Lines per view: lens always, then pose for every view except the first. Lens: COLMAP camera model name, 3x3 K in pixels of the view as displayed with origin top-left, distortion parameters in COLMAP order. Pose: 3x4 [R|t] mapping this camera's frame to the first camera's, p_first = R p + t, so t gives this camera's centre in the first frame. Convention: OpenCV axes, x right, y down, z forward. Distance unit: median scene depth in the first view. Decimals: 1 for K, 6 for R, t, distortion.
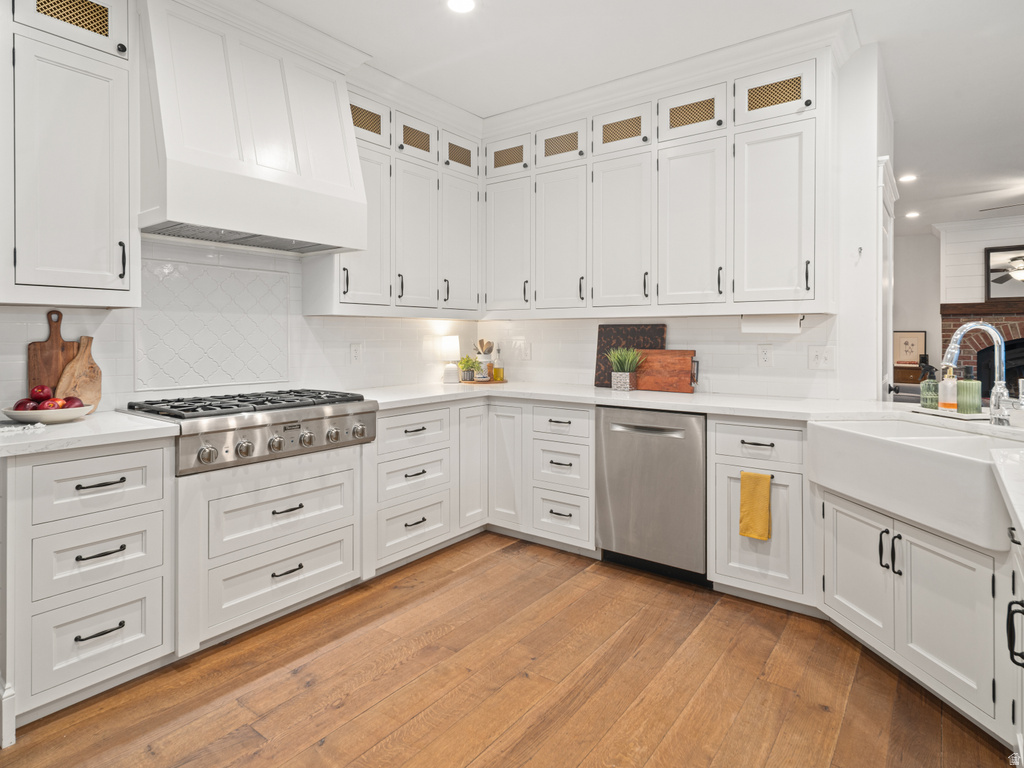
lens RADIAL K [[567.9, 0, 510.6], [0, 567.9, 339.8], [0, 0, 1]] dist [0.004249, 0.000648]
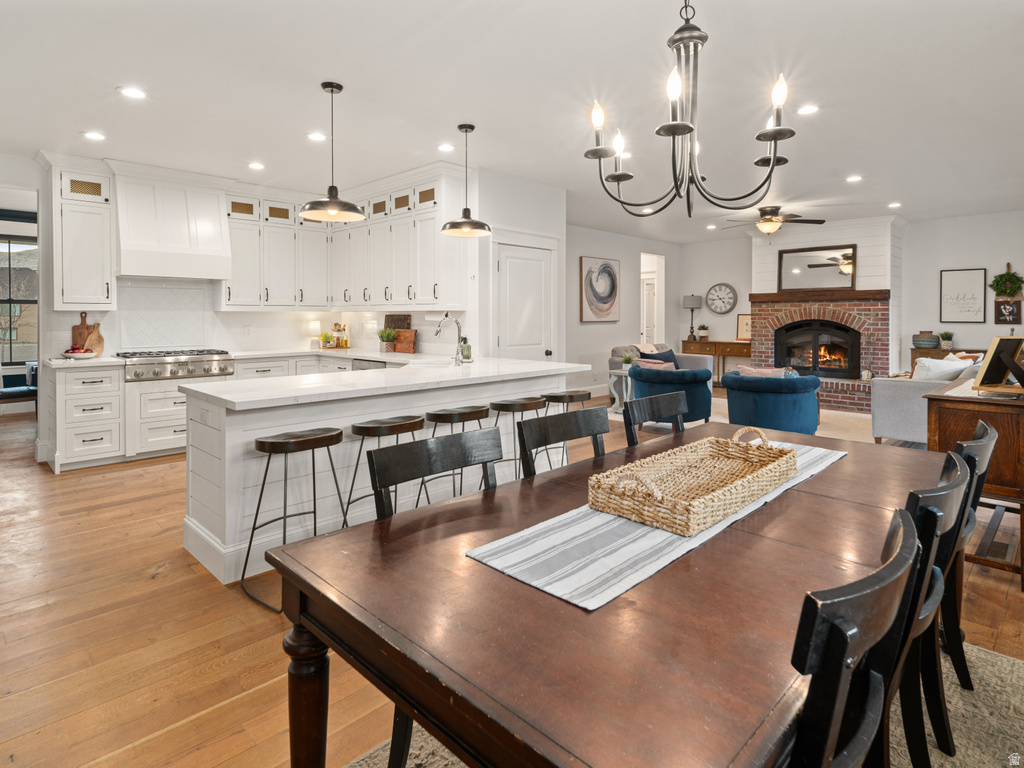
lens RADIAL K [[567.9, 0, 518.1], [0, 567.9, 323.5], [0, 0, 1]] dist [0.004249, 0.000648]
pose [[0.990765, 0.000908, -0.135590, 1.058613], [0.000521, 0.999945, 0.010497, -0.023984], [0.135592, -0.010471, 0.990709, -0.883567]]
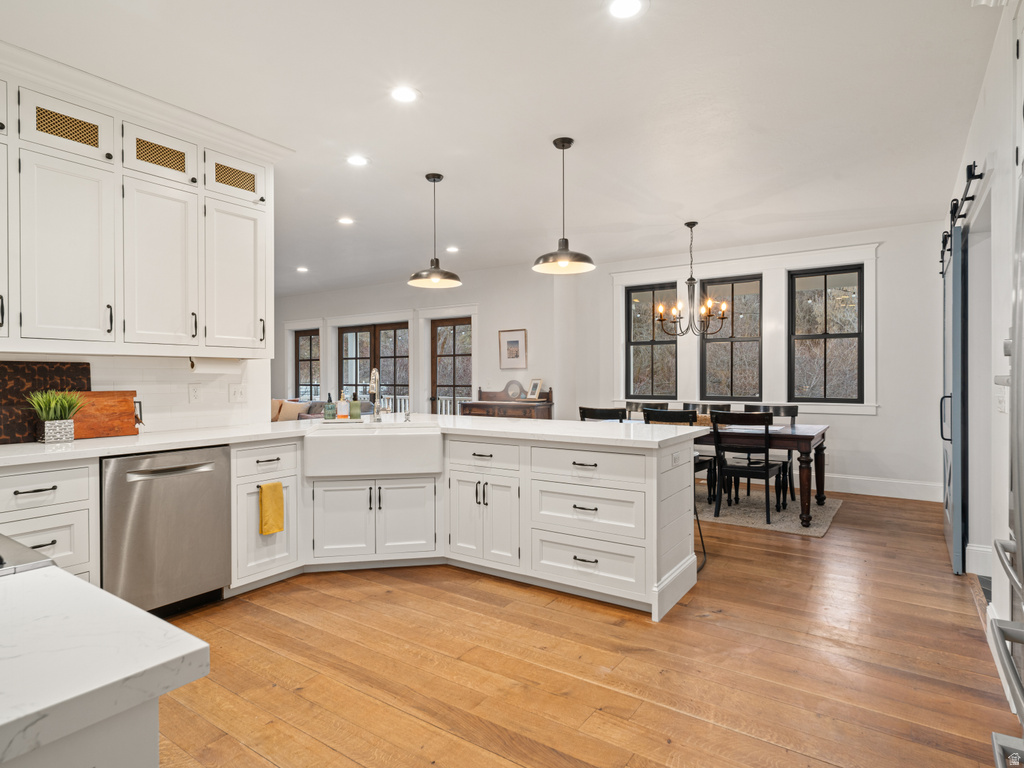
lens RADIAL K [[567.9, 0, 496.4], [0, 567.9, 382.1], [0, 0, 1]] dist [0.004249, 0.000648]
pose [[-0.034619, -0.008503, 0.999364, -0.803622], [0.005999, 0.999944, 0.008716, -0.000843], [-0.999383, 0.006297, -0.034566, 0.498571]]
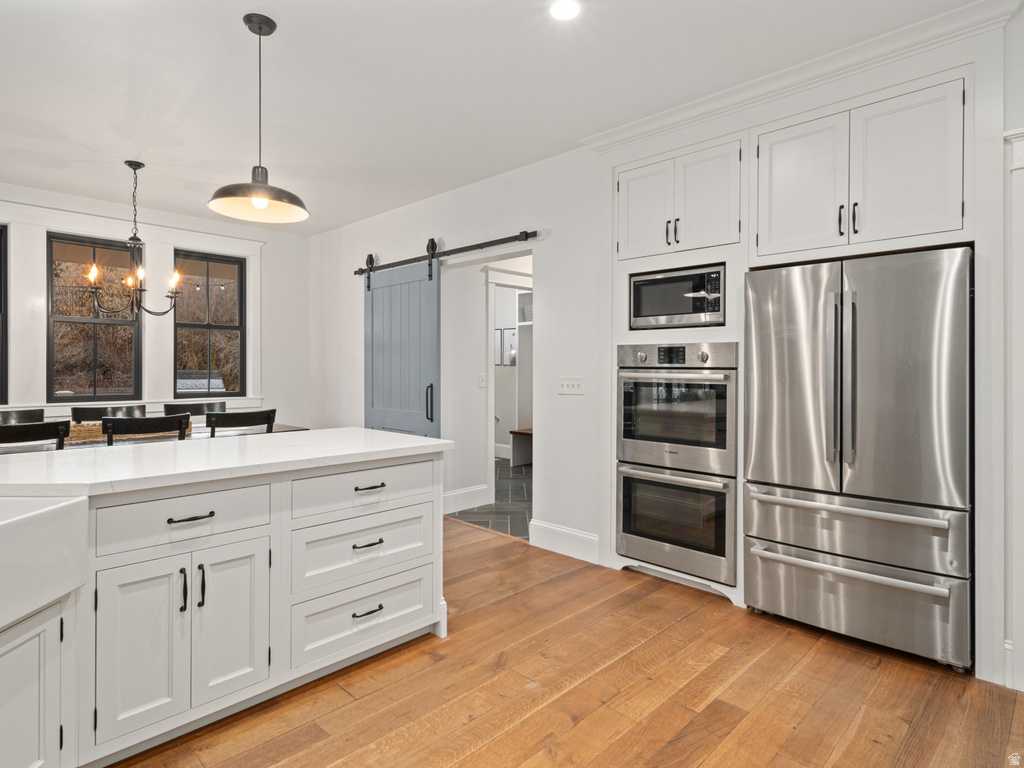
lens RADIAL K [[567.9, 0, 521.5], [0, 567.9, 369.3], [0, 0, 1]] dist [0.004249, 0.000648]
pose [[-0.993434, -0.006432, 0.114222, -0.022699], [-0.006069, 0.999975, 0.003531, -0.012429], [-0.114242, 0.002815, -0.993449, 1.119082]]
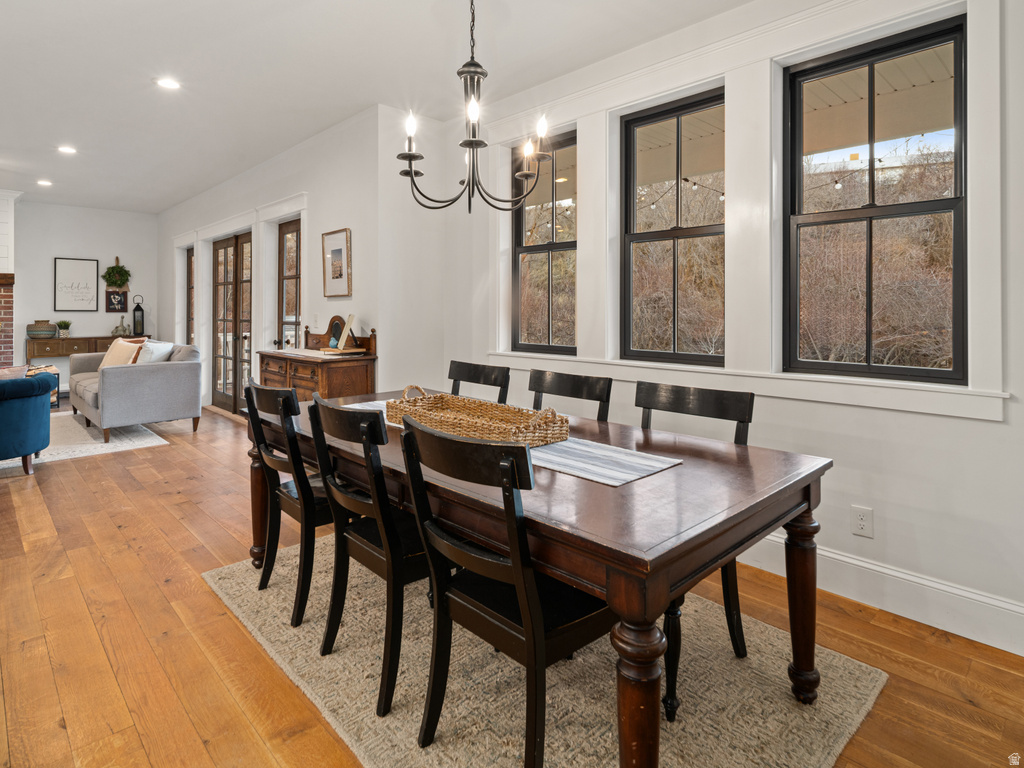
lens RADIAL K [[567.9, 0, 516.6], [0, 567.9, 305.8], [0, 0, 1]] dist [0.004249, 0.000648]
pose [[0.153472, 0.005718, 0.988136, 0.349543], [0.001945, 0.999980, -0.006088, -0.002443], [-0.988151, 0.002856, 0.153458, -0.409683]]
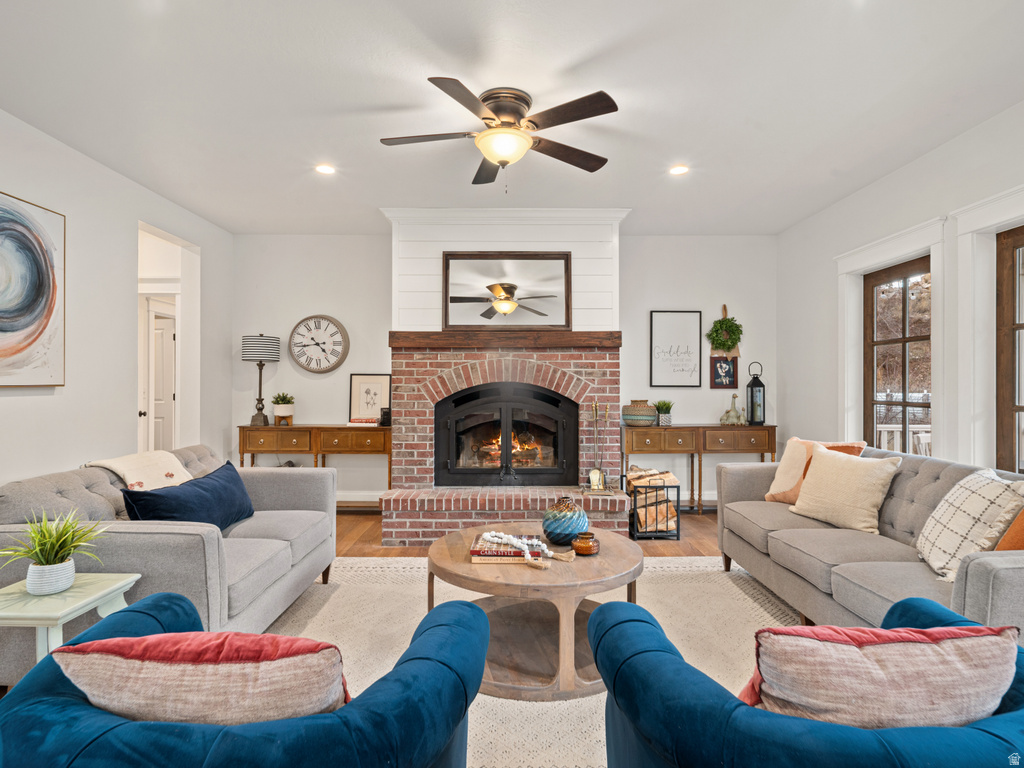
lens RADIAL K [[567.9, 0, 515.8], [0, 567.9, 370.9], [0, 0, 1]] dist [0.004249, 0.000648]
pose [[0.796280, 0.014627, 0.604751, 1.228688], [0.001286, 0.999664, -0.025872, -0.002275], [-0.604926, 0.021379, 0.795994, 1.021147]]
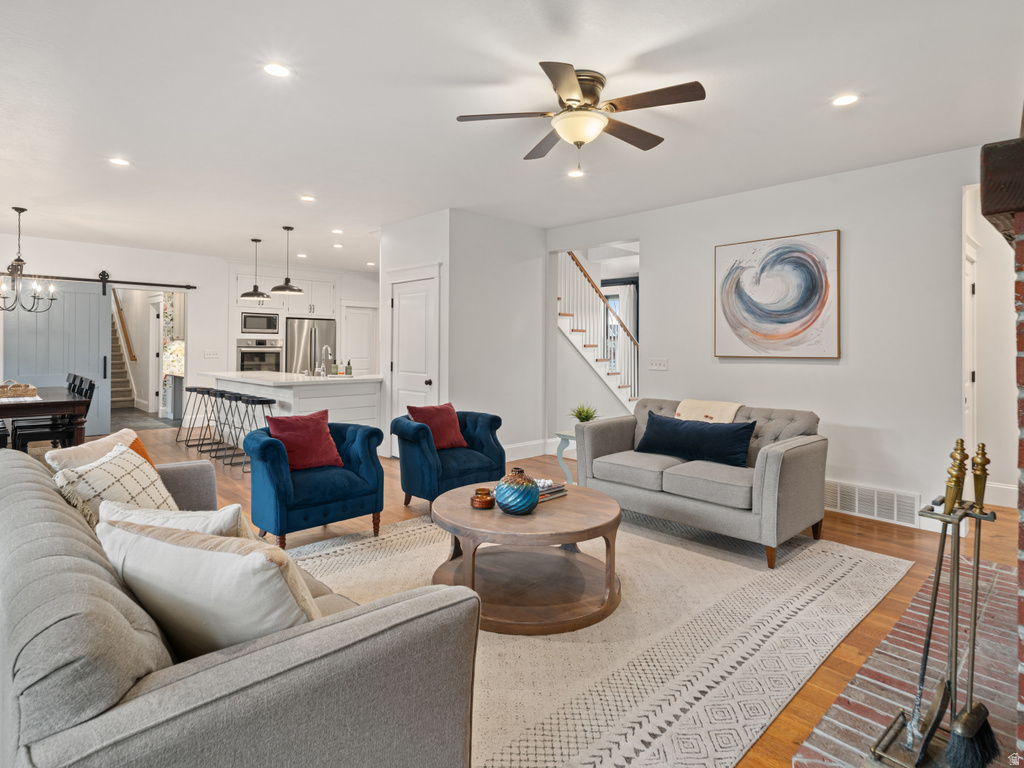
lens RADIAL K [[567.9, 0, 516.8], [0, 567.9, 343.2], [0, 0, 1]] dist [0.004249, 0.000648]
pose [[-0.164342, -0.007665, -0.986374, 3.024220], [-0.007026, 0.999954, -0.006599, -0.024438], [0.986378, 0.005846, -0.164388, 2.046558]]
